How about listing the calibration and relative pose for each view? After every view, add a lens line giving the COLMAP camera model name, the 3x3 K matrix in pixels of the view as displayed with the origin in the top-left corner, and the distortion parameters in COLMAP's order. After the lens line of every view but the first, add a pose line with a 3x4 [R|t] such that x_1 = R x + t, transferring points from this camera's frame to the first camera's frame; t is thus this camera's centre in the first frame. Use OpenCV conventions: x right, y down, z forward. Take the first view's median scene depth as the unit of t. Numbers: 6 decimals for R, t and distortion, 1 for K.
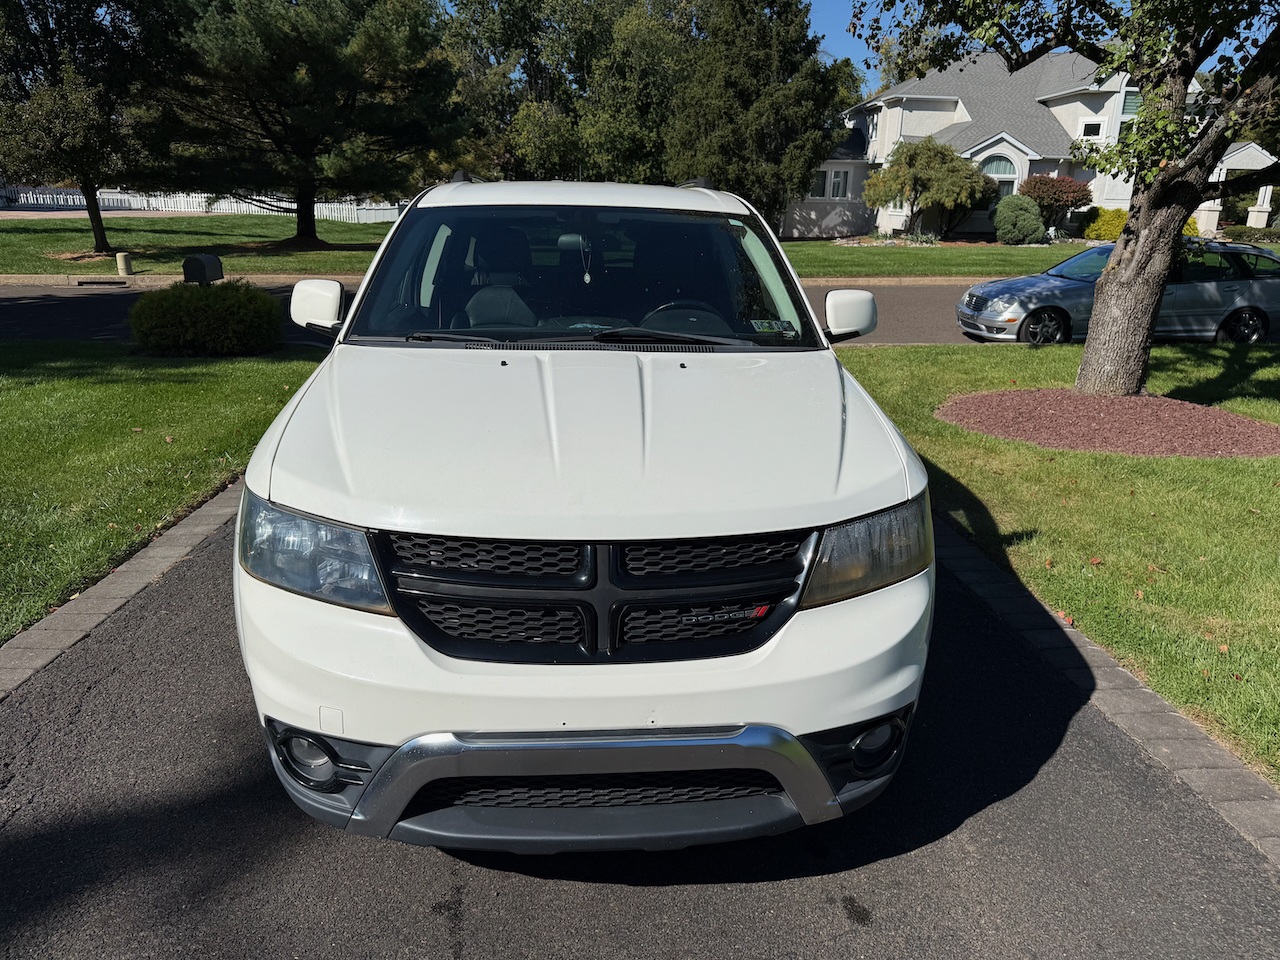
lens RADIAL K [[906.2, 0, 643.8], [0, 906.2, 473.9], [0, 0, 1]] dist [0.033815, -0.039661]
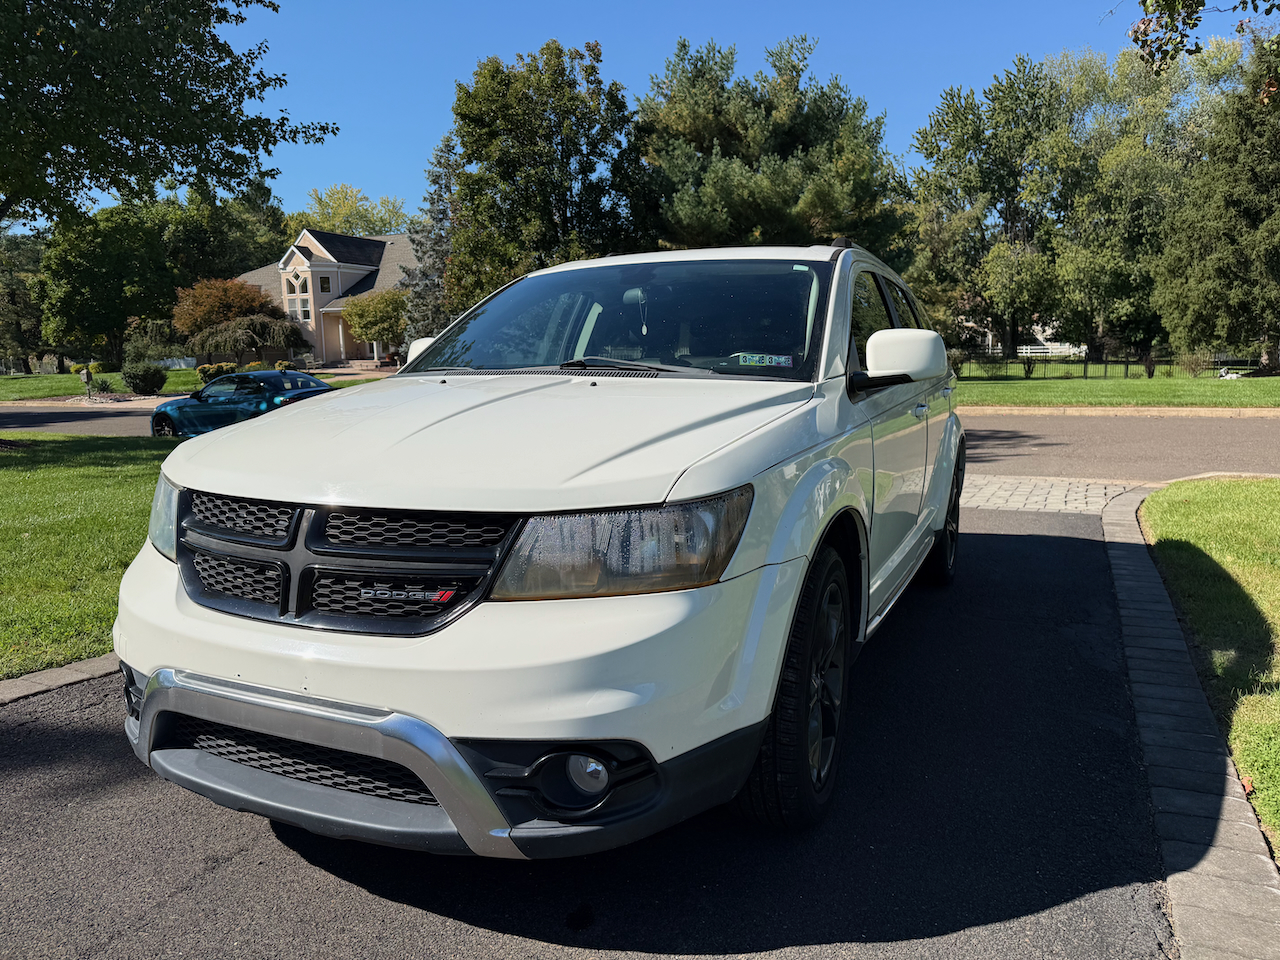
lens RADIAL K [[906.2, 0, 643.8], [0, 906.2, 473.9], [0, 0, 1]] dist [0.033815, -0.039661]
pose [[0.873974, 0.036144, -0.484627, 0.199310], [-0.111382, 0.985583, -0.127359, 0.032499], [0.473037, 0.165288, 0.865399, 0.069950]]
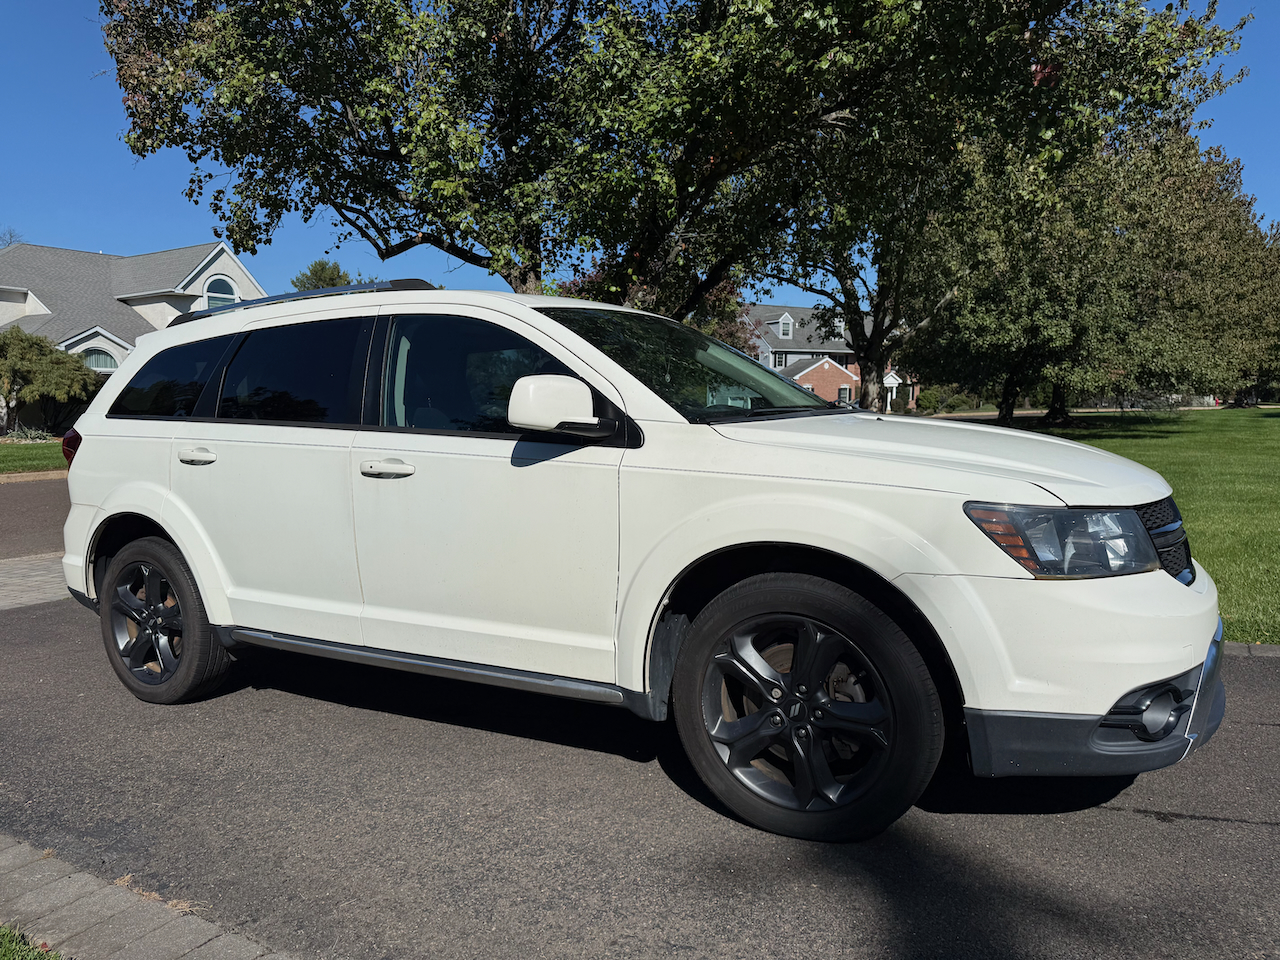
lens RADIAL K [[906.2, 0, 643.8], [0, 906.2, 473.9], [0, 0, 1]] dist [0.033815, -0.039661]
pose [[0.561843, -0.082028, 0.823167, -0.446718], [0.253806, 0.964173, -0.077154, -0.015355], [-0.787347, 0.252274, 0.562533, 0.208667]]
